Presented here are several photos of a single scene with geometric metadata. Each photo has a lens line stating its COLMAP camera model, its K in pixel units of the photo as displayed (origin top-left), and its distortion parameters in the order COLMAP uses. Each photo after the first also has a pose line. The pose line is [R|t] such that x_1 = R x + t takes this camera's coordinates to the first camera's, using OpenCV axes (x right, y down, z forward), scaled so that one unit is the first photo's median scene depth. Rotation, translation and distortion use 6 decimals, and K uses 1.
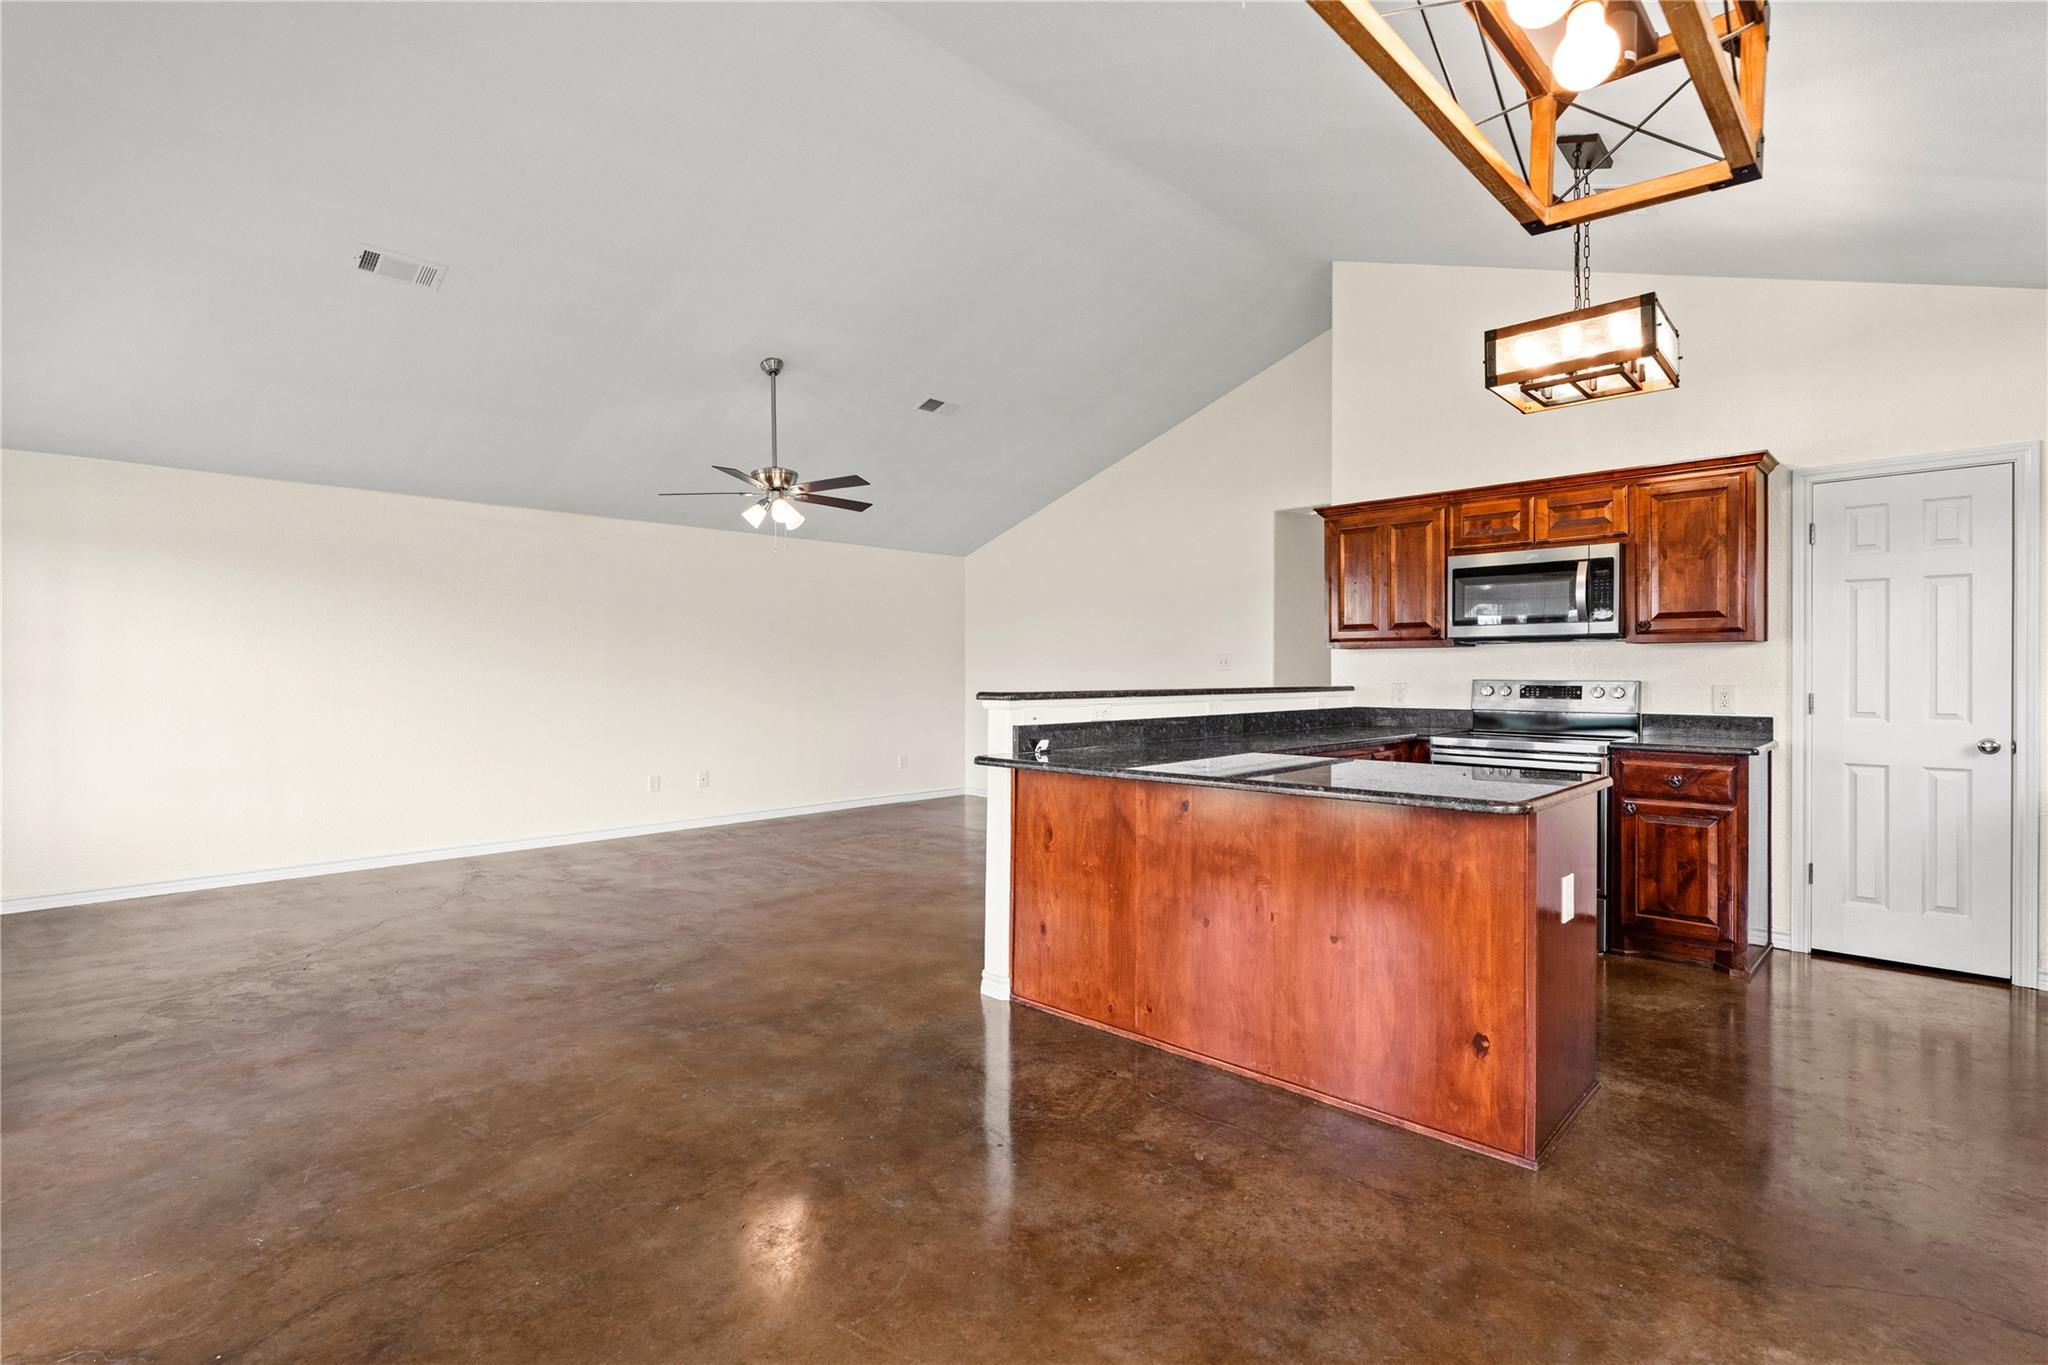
lens RADIAL K [[922.0, 0, 990.3], [0, 922.0, 684.7], [0, 0, 1]] dist [-0.003245, 0.000113]
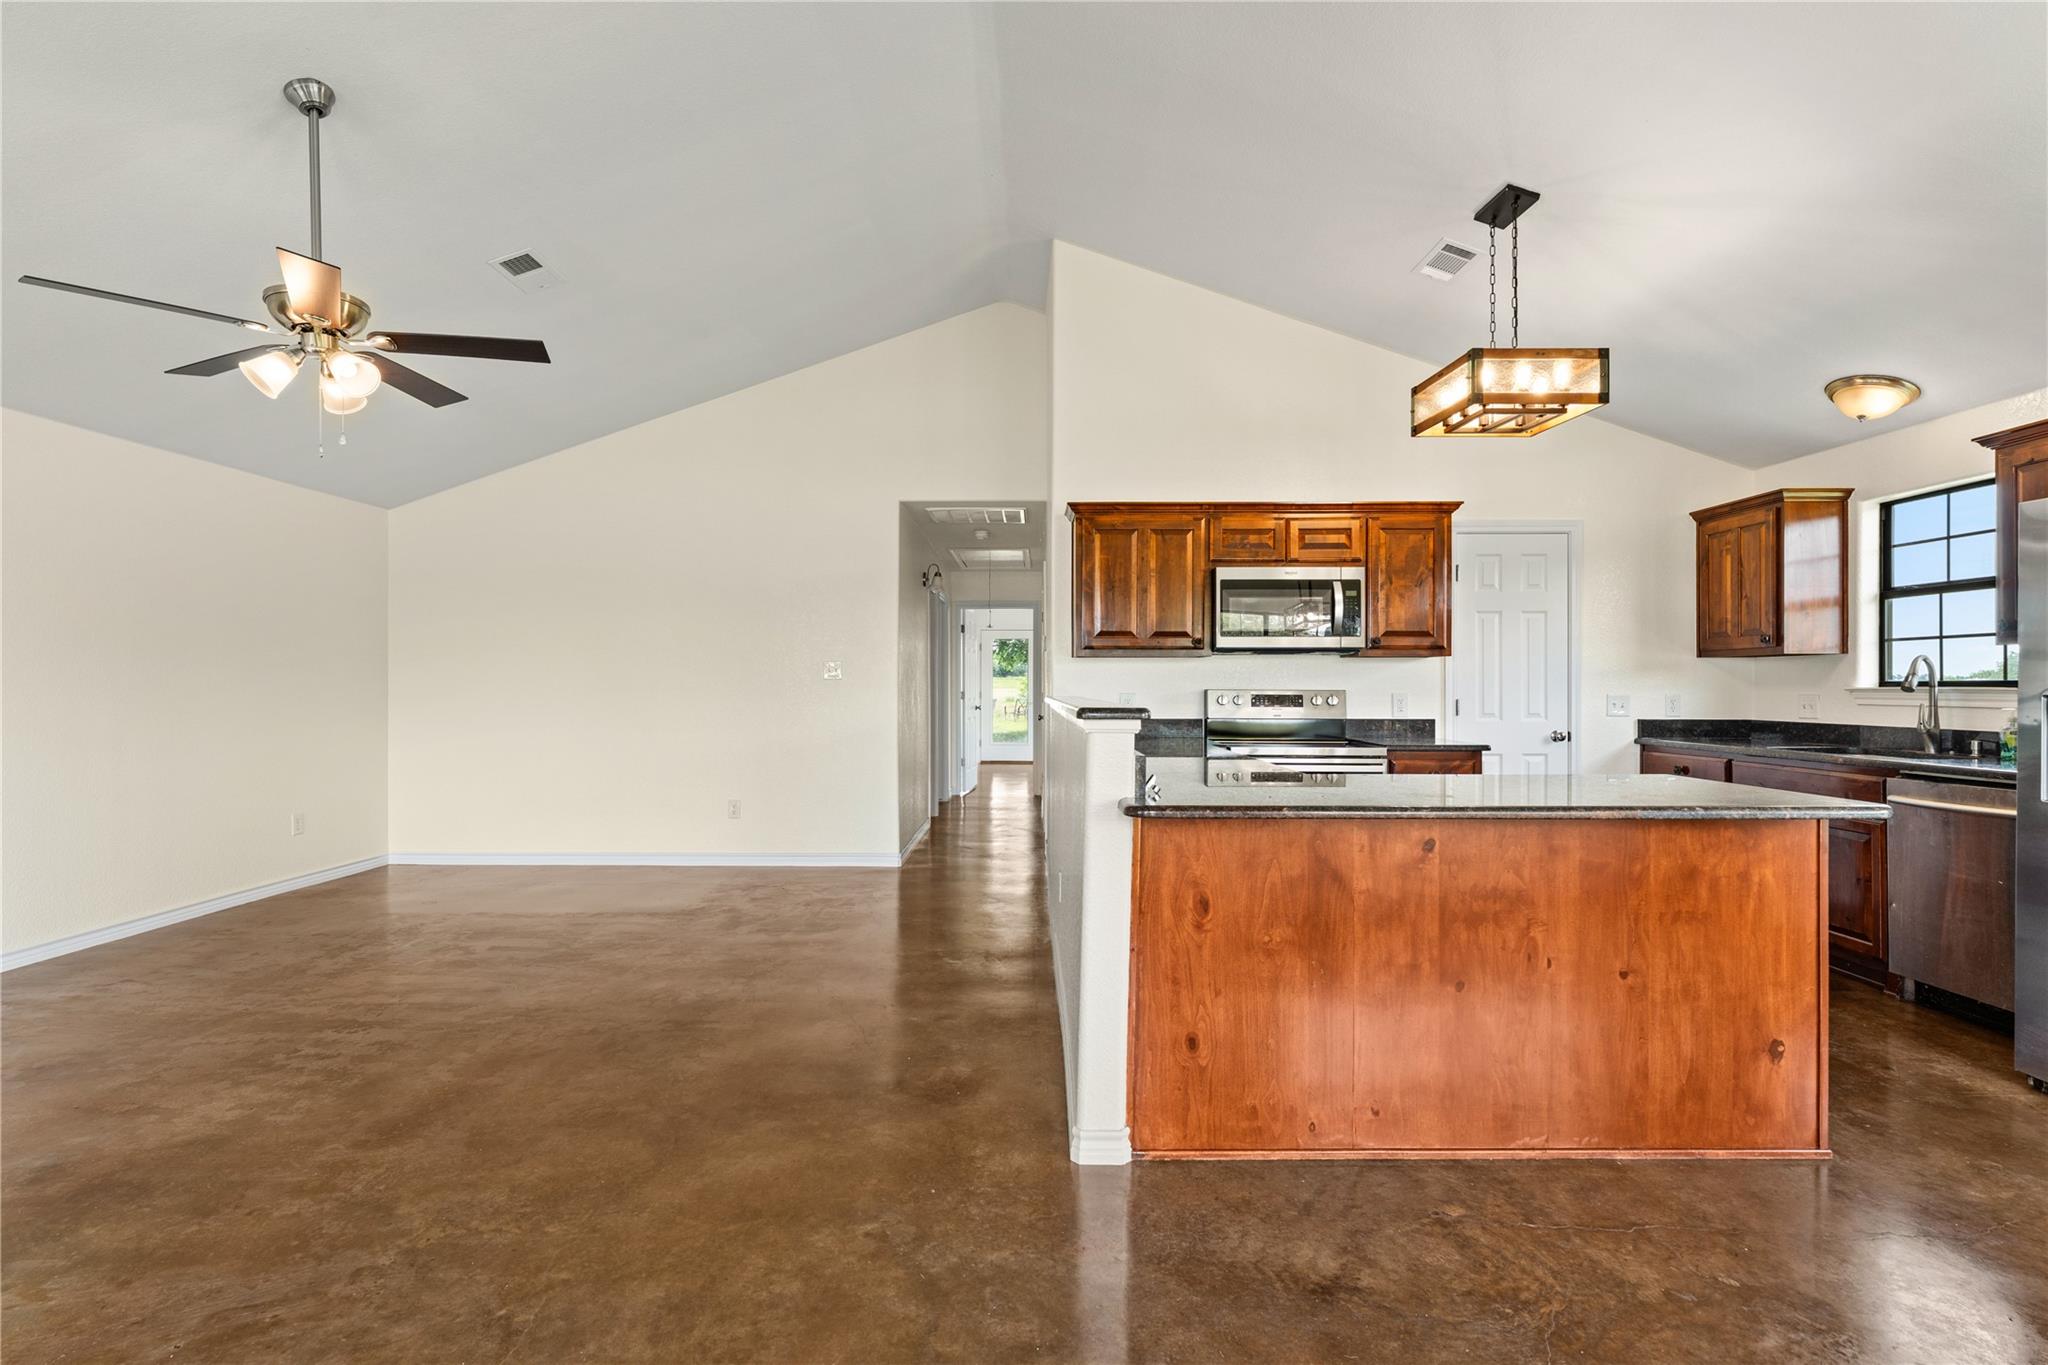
lens RADIAL K [[964.1, 0, 1028.6], [0, 964.1, 684.9], [0, 0, 1]] dist [-0.002424, 0.000247]
pose [[0.724439, 0.000937, 0.689338, -0.544274], [0.007470, 0.999930, -0.009210, -0.003043], [-0.689298, 0.011821, 0.724381, 0.553278]]
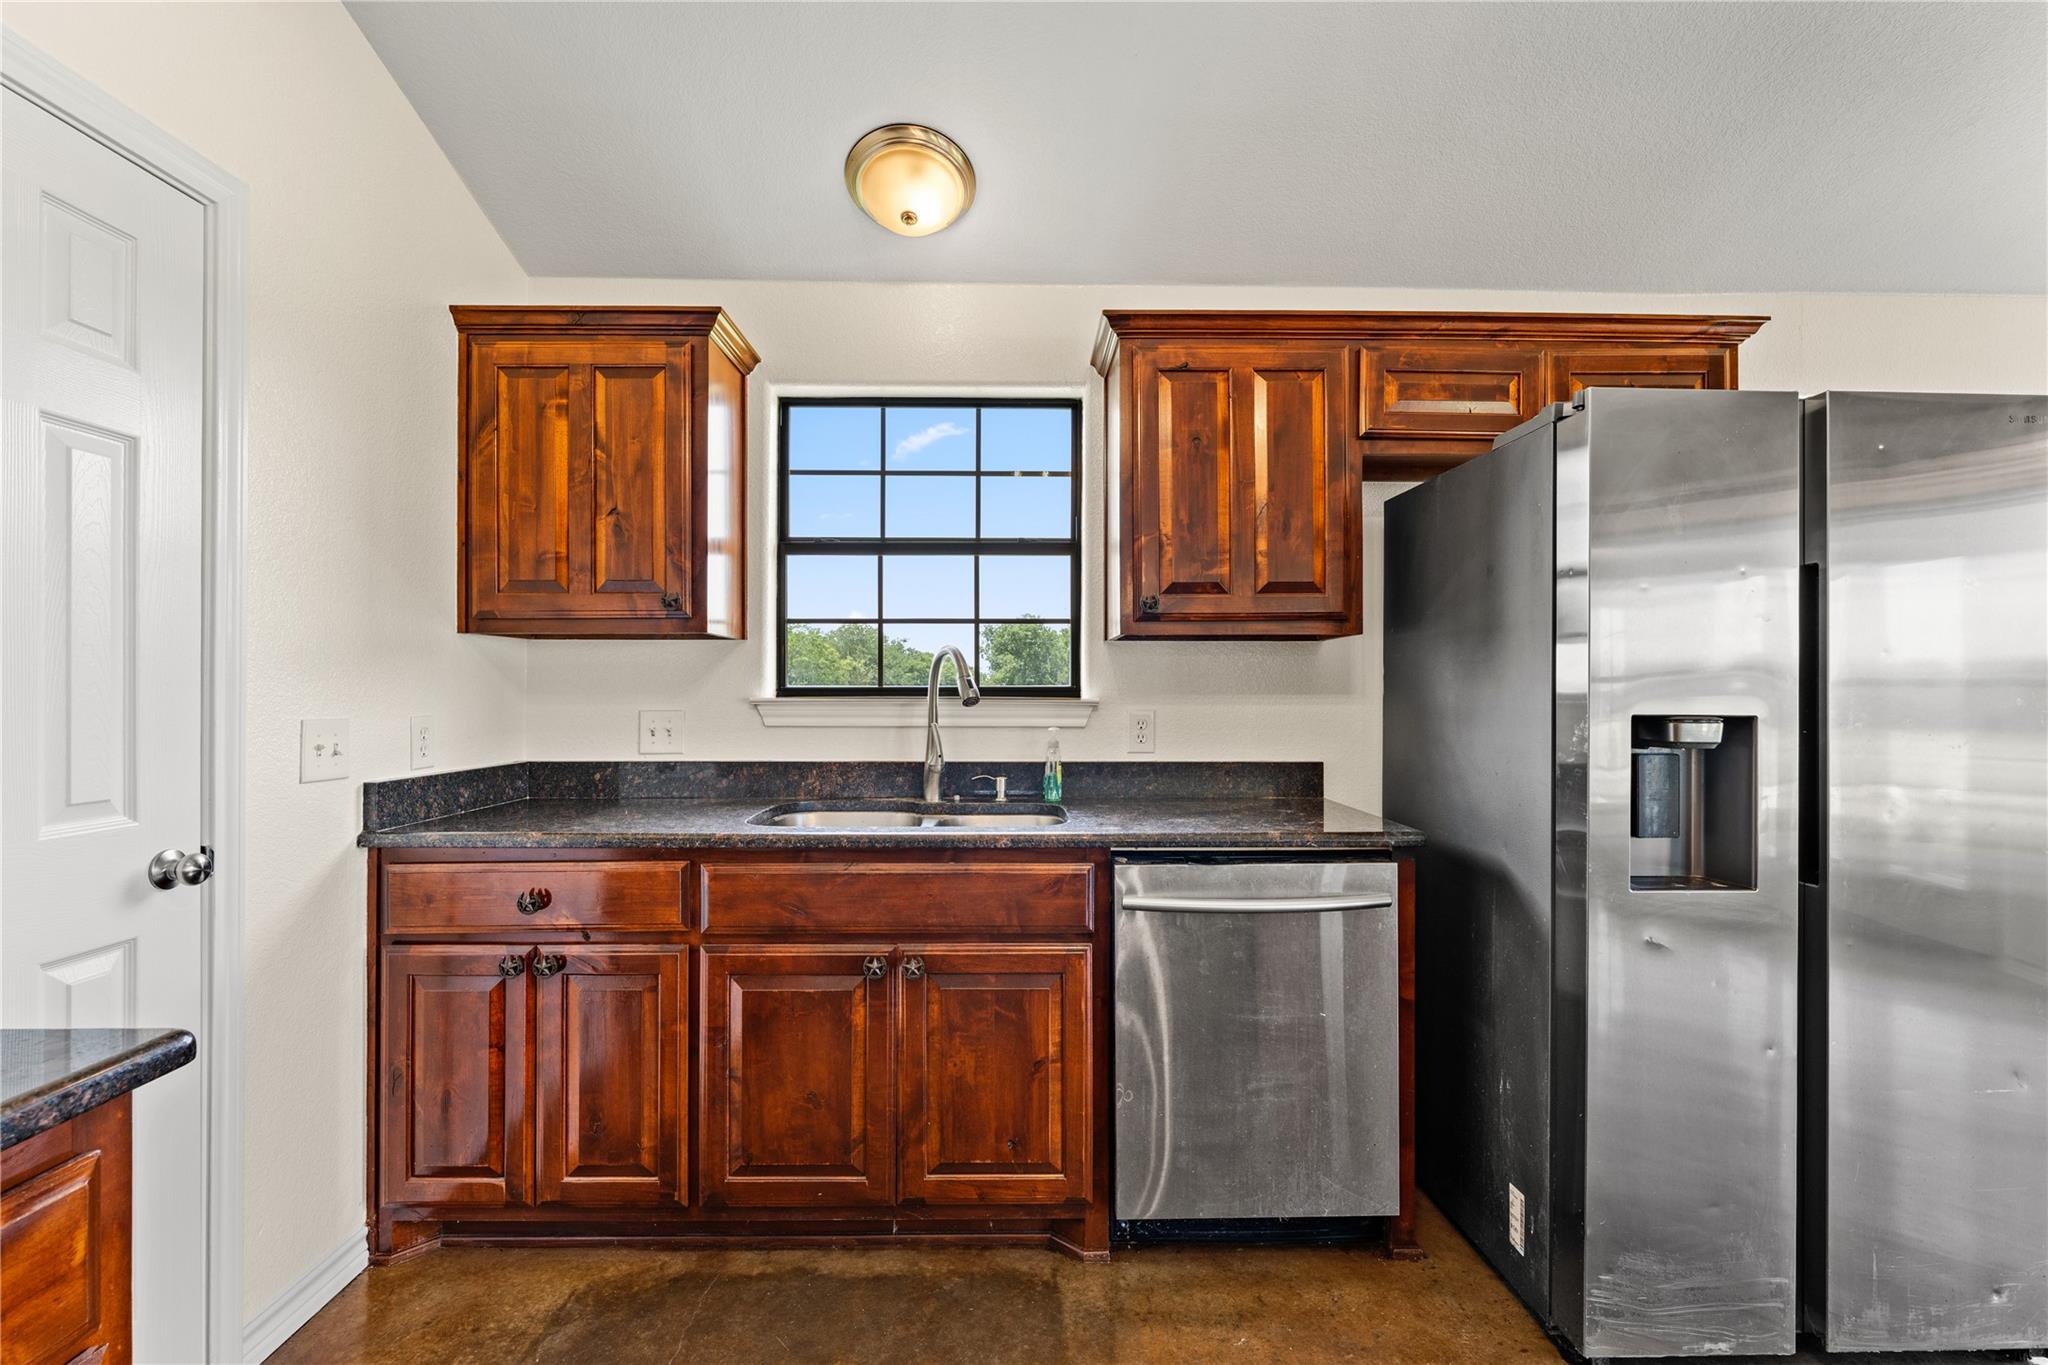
lens RADIAL K [[885.7, 0, 1017.0], [0, 885.7, 696.5], [0, 0, 1]] dist [-0.001283, -0.000040]
pose [[-0.705876, -0.006239, 0.708308, 0.627374], [0.006813, 0.999855, 0.015596, -0.015169], [-0.708303, 0.015835, -0.705731, 1.133173]]
